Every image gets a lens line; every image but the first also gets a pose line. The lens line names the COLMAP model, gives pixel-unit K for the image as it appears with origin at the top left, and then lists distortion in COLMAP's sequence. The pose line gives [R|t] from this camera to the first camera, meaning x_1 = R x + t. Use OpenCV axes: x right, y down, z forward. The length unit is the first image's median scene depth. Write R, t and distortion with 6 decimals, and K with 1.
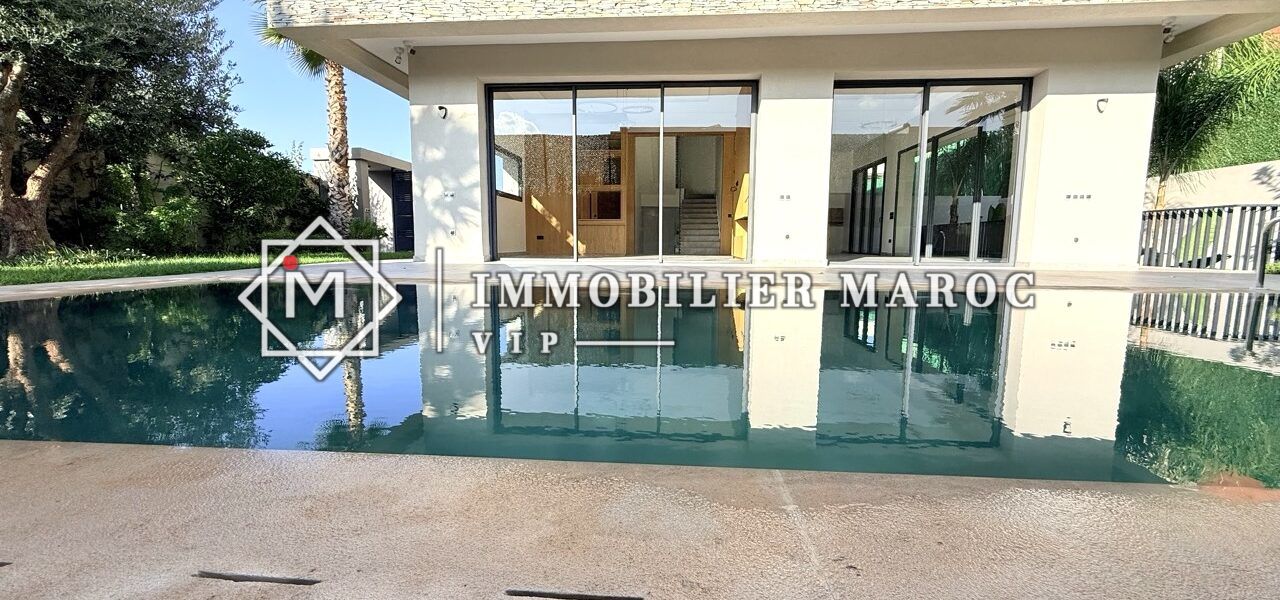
lens RADIAL K [[486.9, 0, 640.2], [0, 486.9, 282.0], [0, 0, 1]] dist [0.000310, -0.000024]
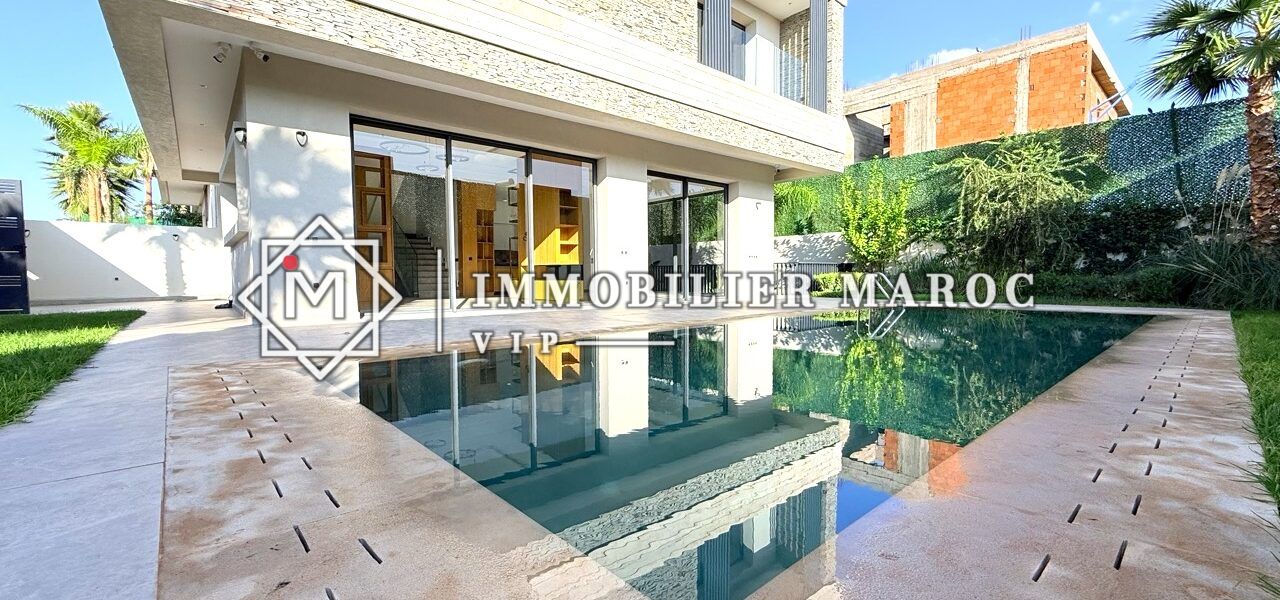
lens RADIAL K [[505.3, 0, 640.0], [0, 505.3, 300.0], [0, 0, 1]] dist [0.000861, 0.000089]
pose [[0.697115, -0.048340, 0.715327, -0.631011], [0.093223, 0.995366, -0.023584, -0.010606], [-0.710872, 0.083126, 0.698391, 0.033405]]
